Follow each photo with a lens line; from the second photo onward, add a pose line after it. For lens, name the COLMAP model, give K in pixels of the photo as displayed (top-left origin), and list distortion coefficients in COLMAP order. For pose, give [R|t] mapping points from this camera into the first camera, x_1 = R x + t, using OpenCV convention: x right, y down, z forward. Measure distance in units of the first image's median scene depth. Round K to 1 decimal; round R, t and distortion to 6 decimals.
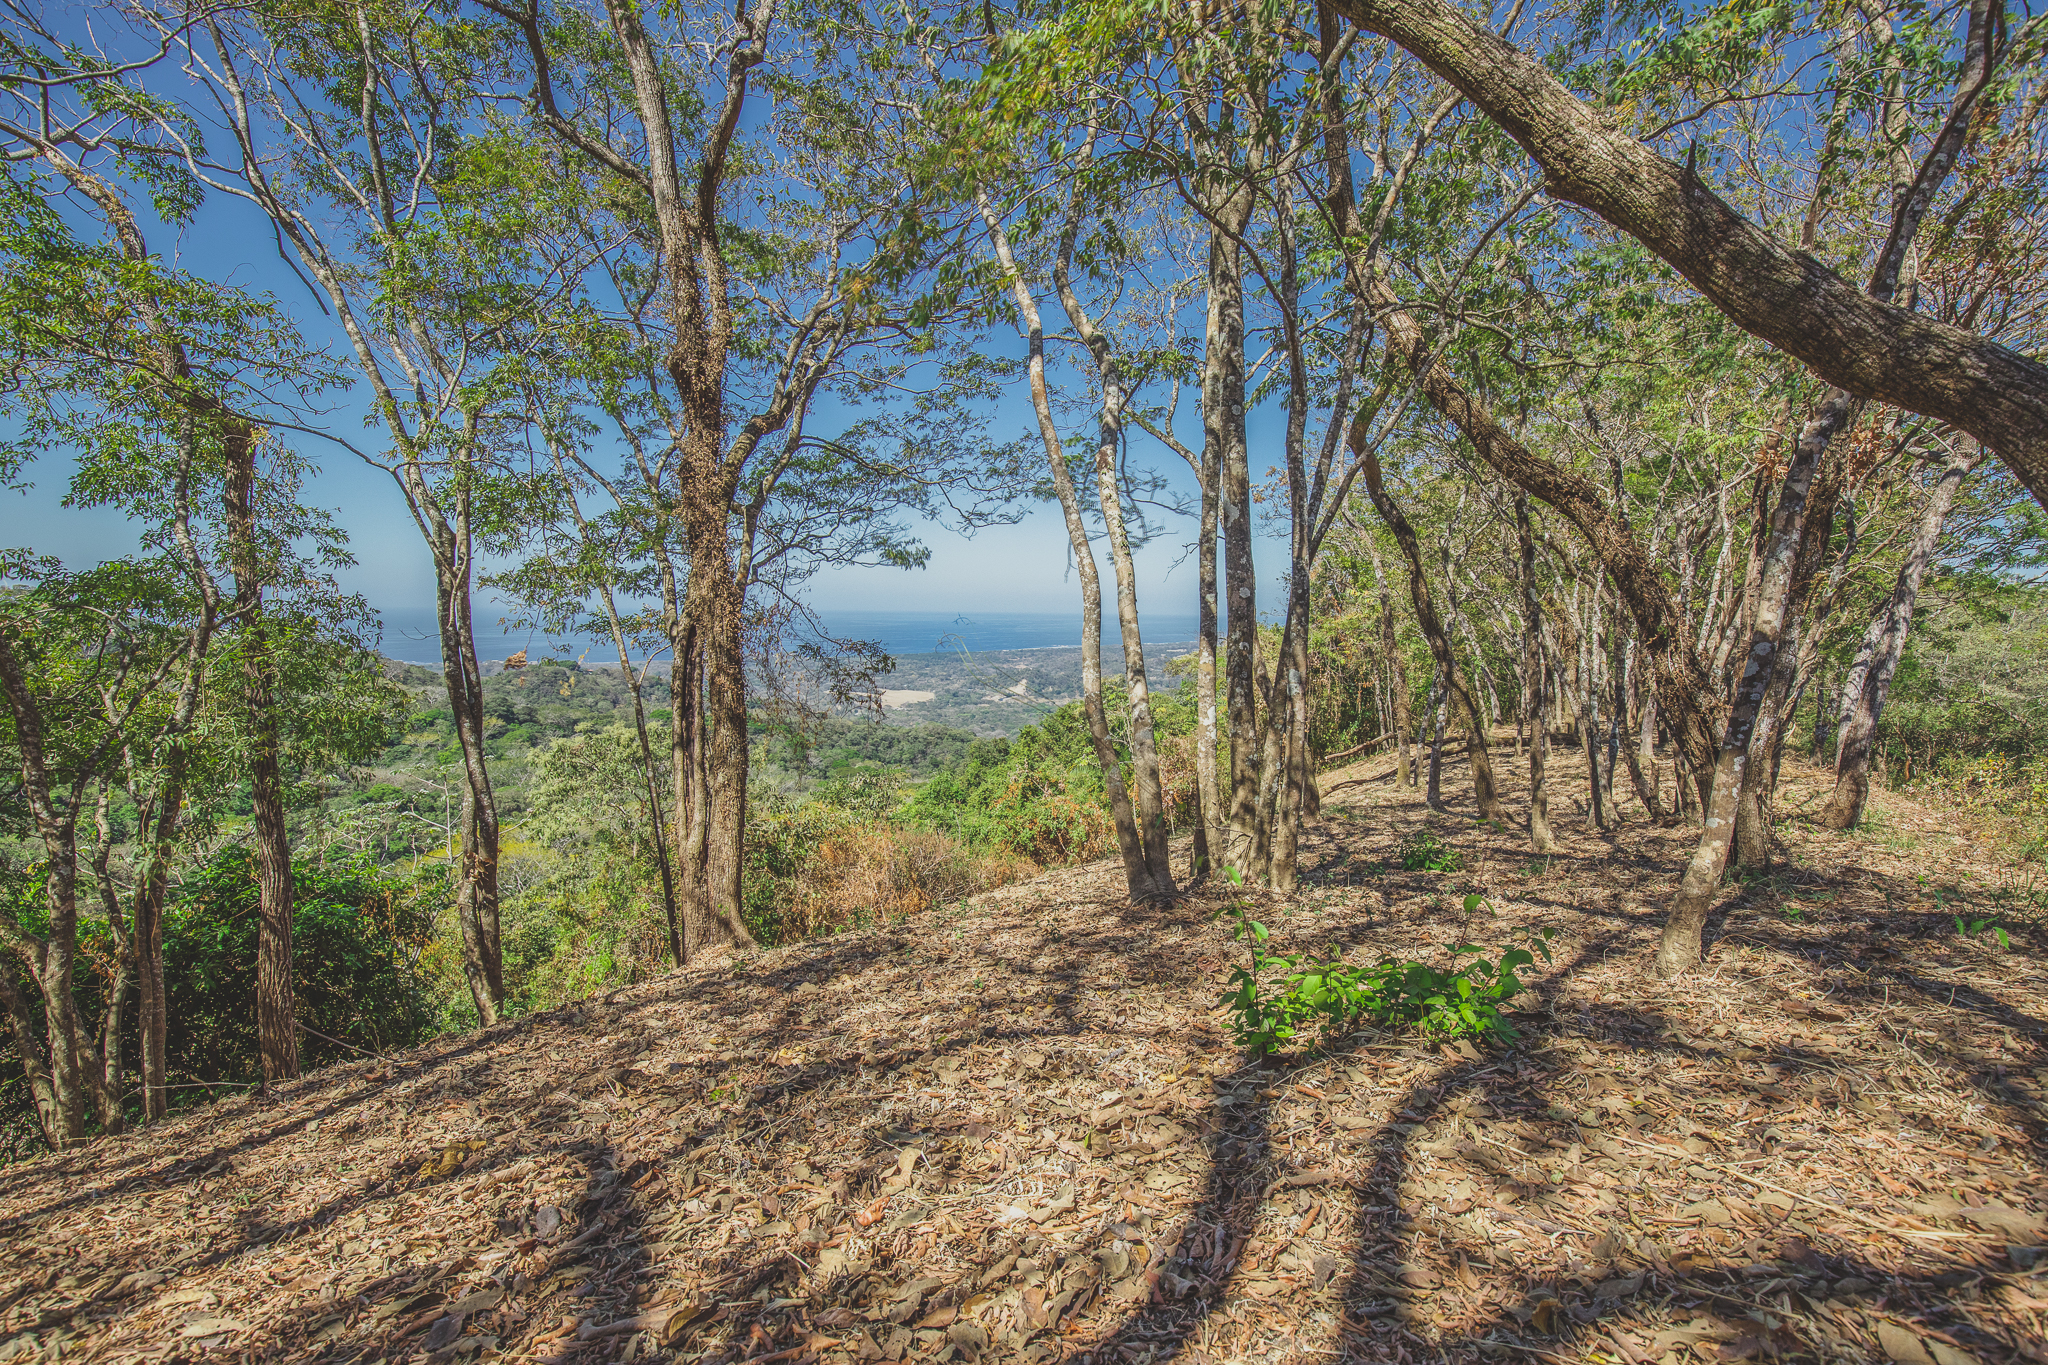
lens RADIAL K [[953.4, 0, 1029.6], [0, 953.4, 688.6], [0, 0, 1]] dist [-0.019790, -0.000166]
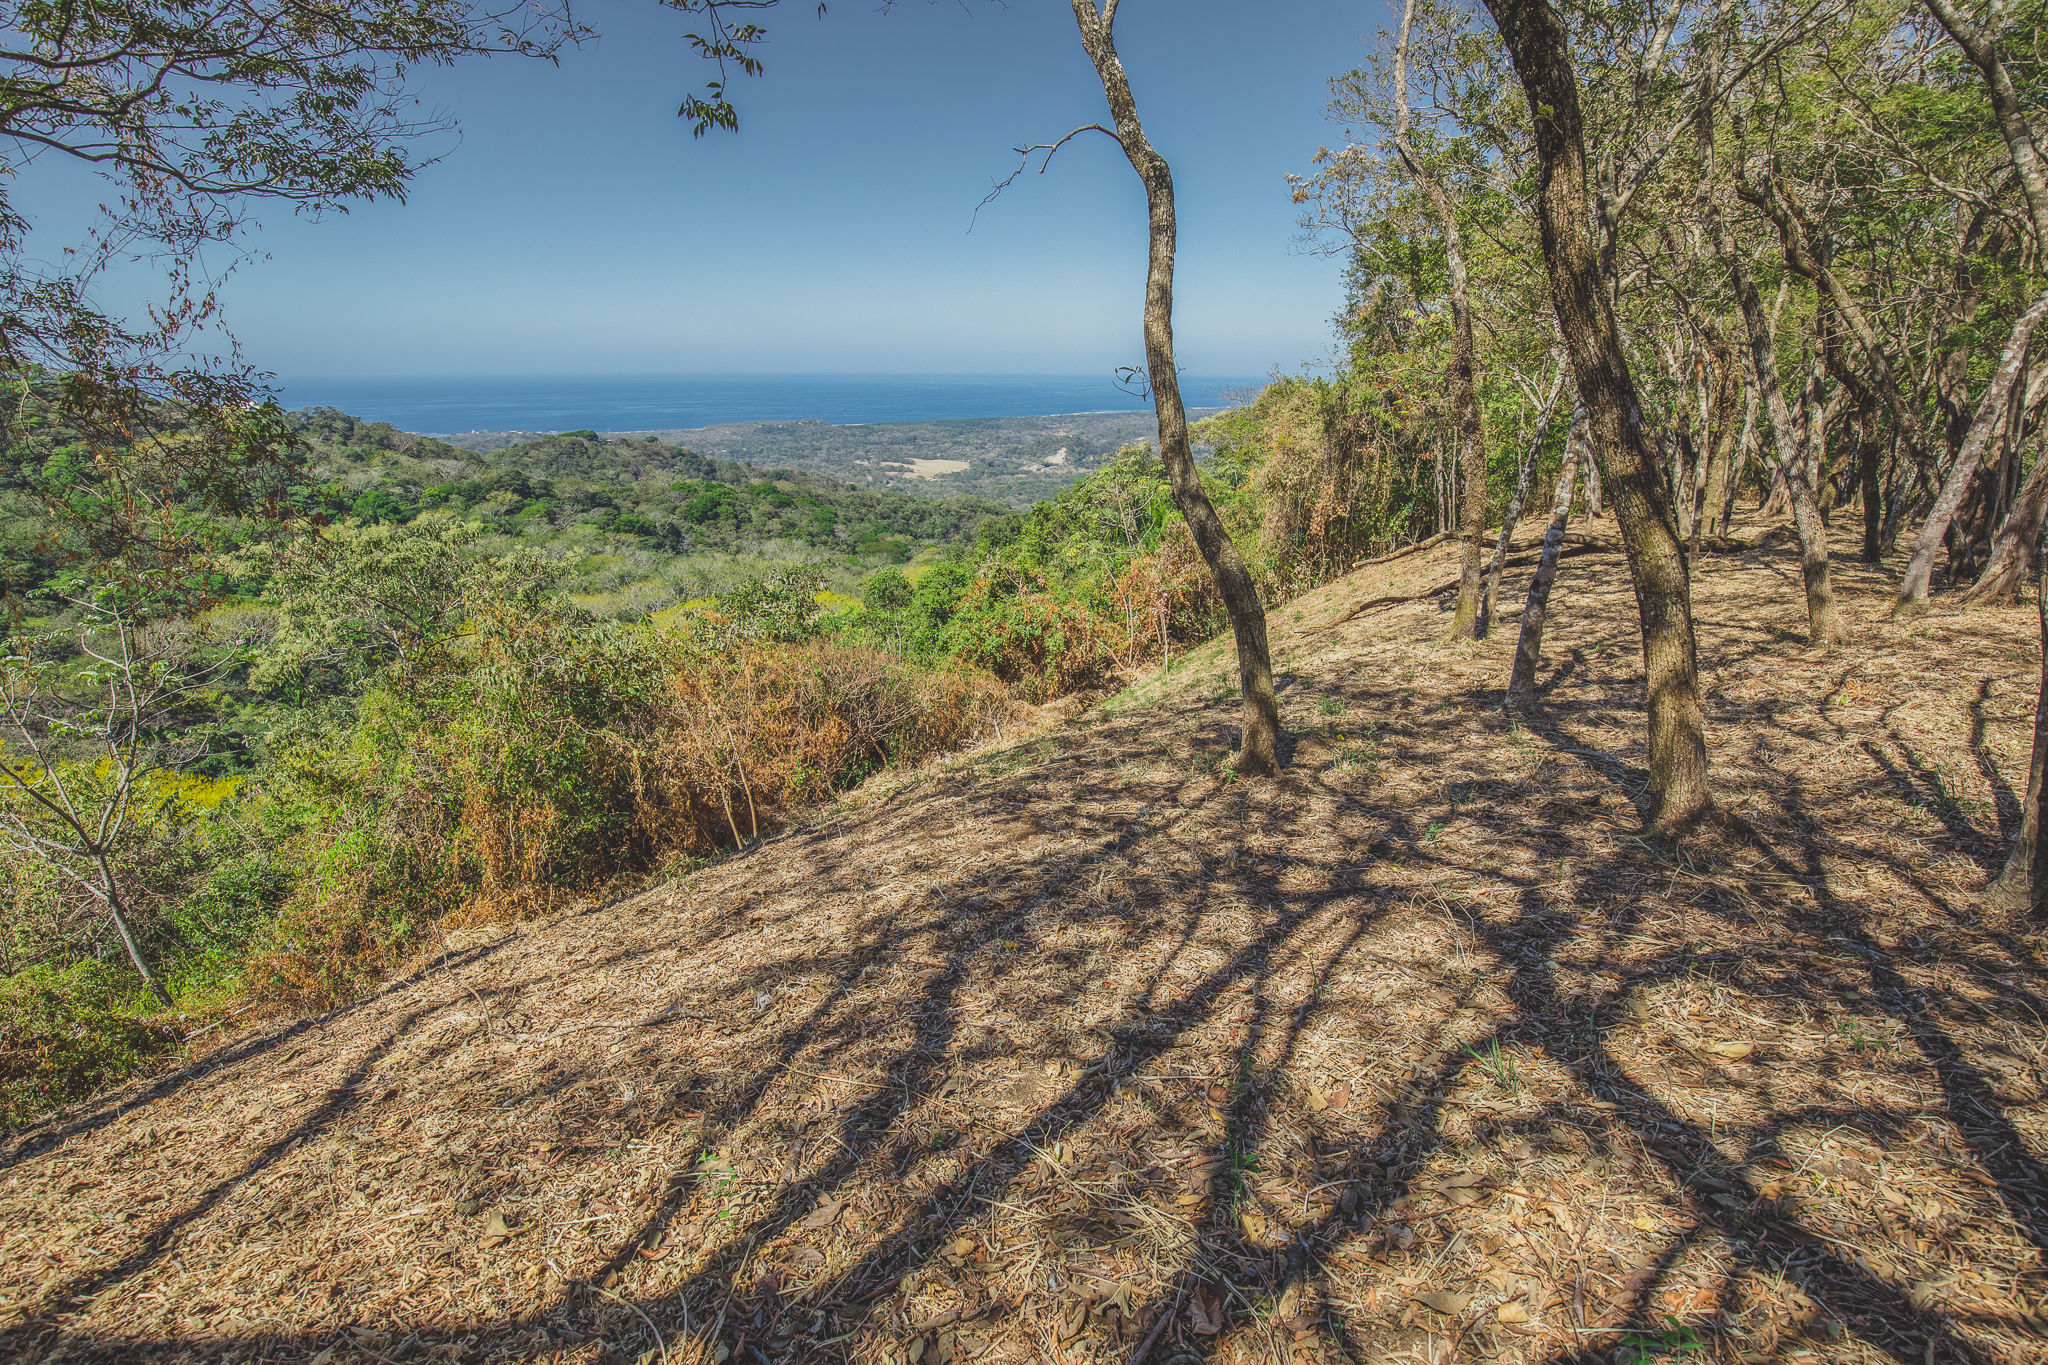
lens RADIAL K [[970.8, 0, 1035.3], [0, 970.8, 679.6], [0, 0, 1]] dist [-0.035386, -0.000303]
pose [[0.999247, 0.006827, -0.038186, 0.061600], [0.001869, 0.974780, 0.223159, -0.002357], [0.038747, -0.223062, 0.974034, 0.167011]]
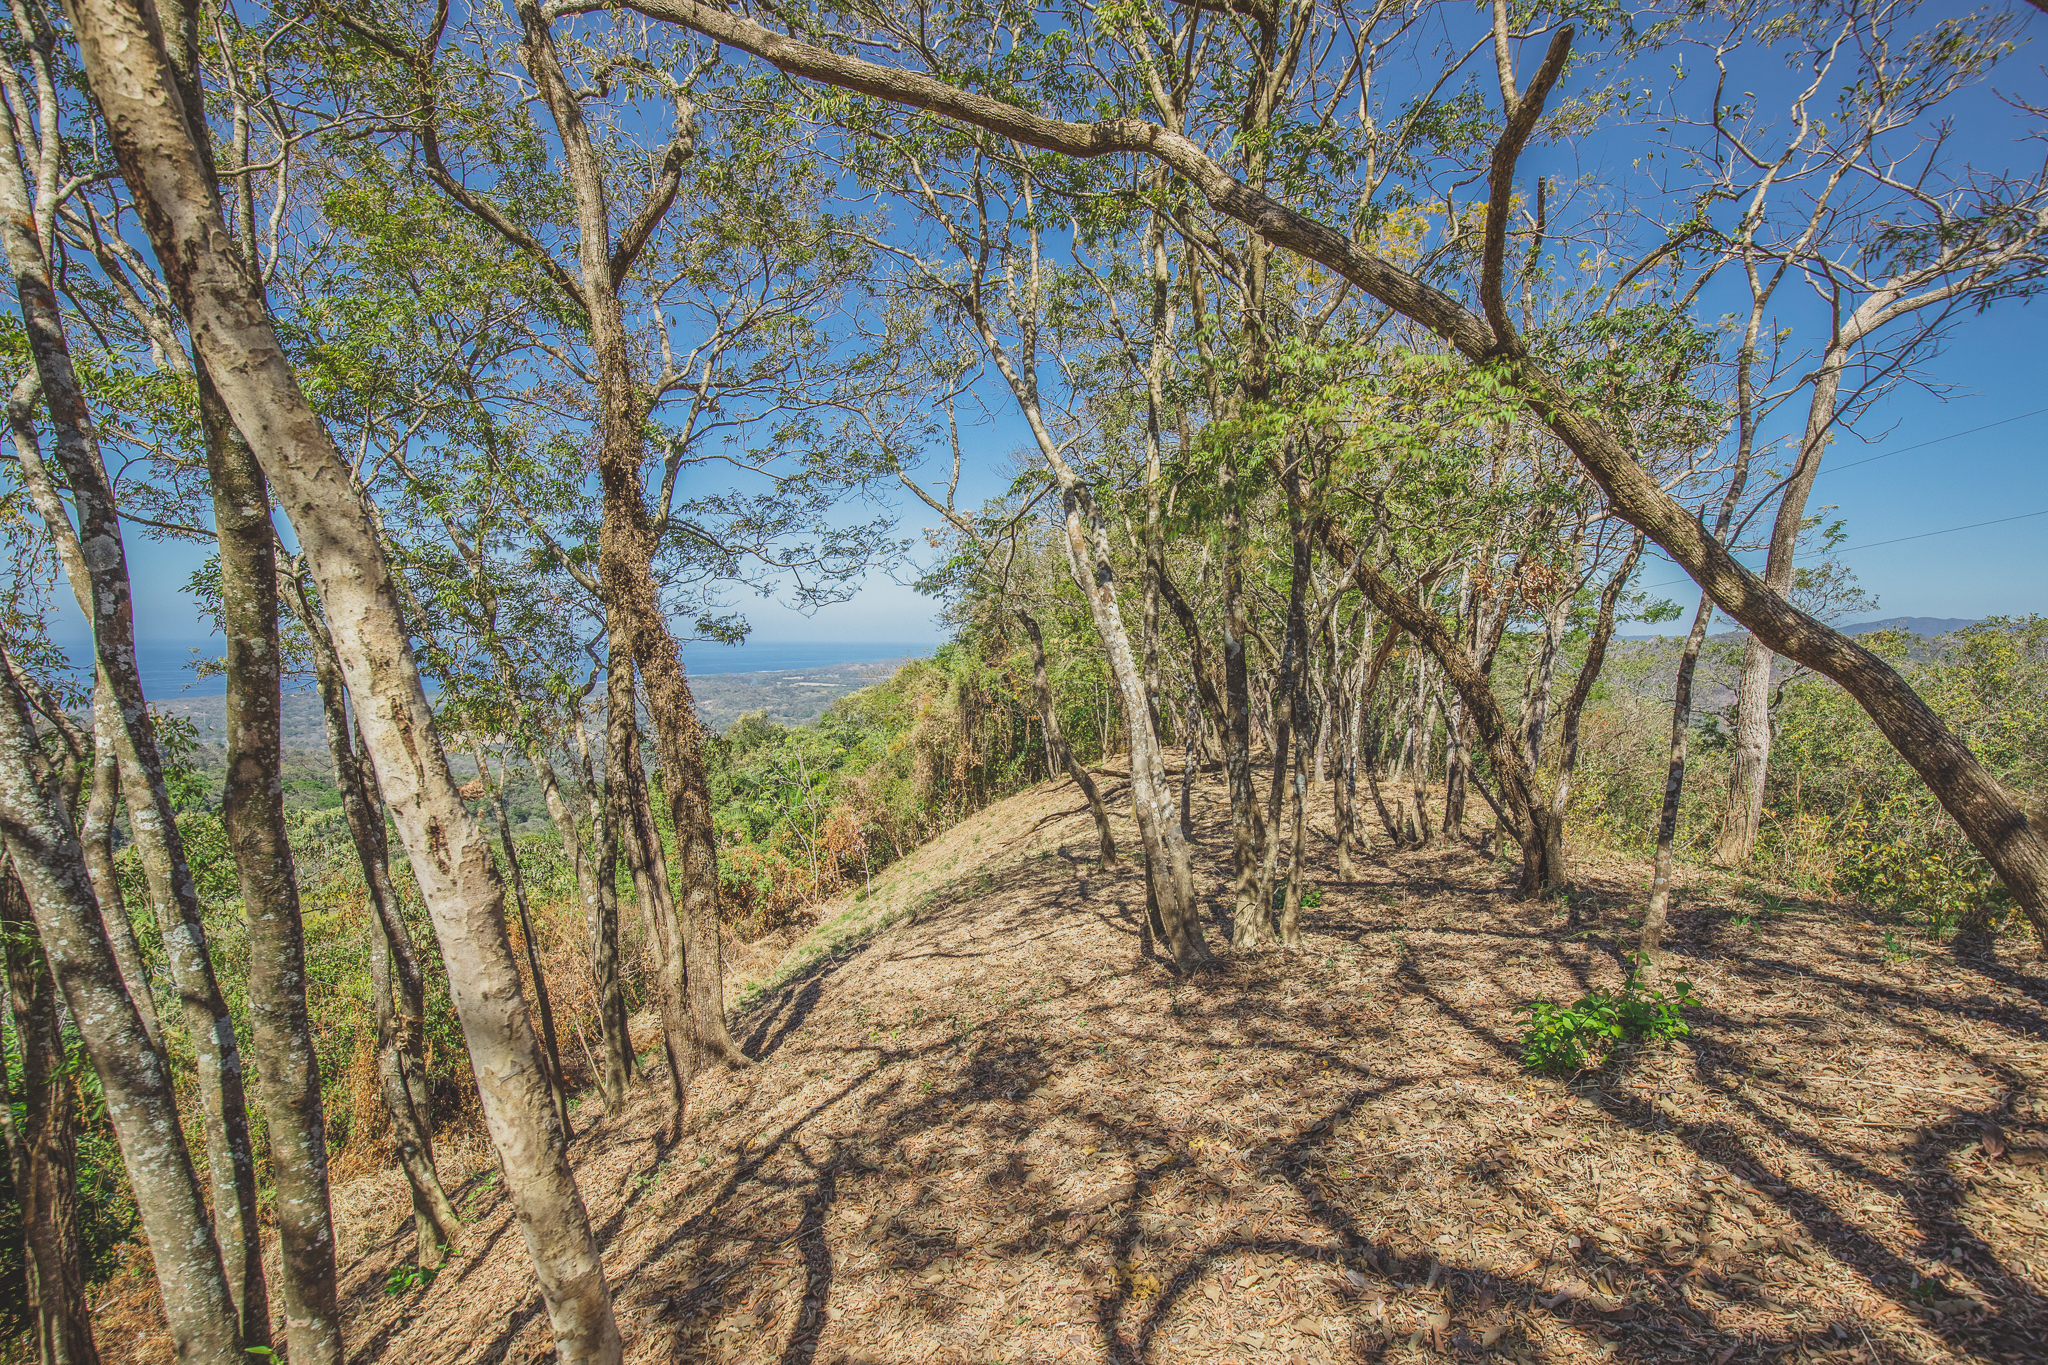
lens RADIAL K [[970.8, 0, 1035.3], [0, 970.8, 679.6], [0, 0, 1]] dist [-0.035386, -0.000303]
pose [[0.917903, -0.022027, 0.396192, -0.074714], [0.035670, 0.998996, -0.027099, -0.016698], [-0.395198, 0.039007, 0.917768, -0.007414]]
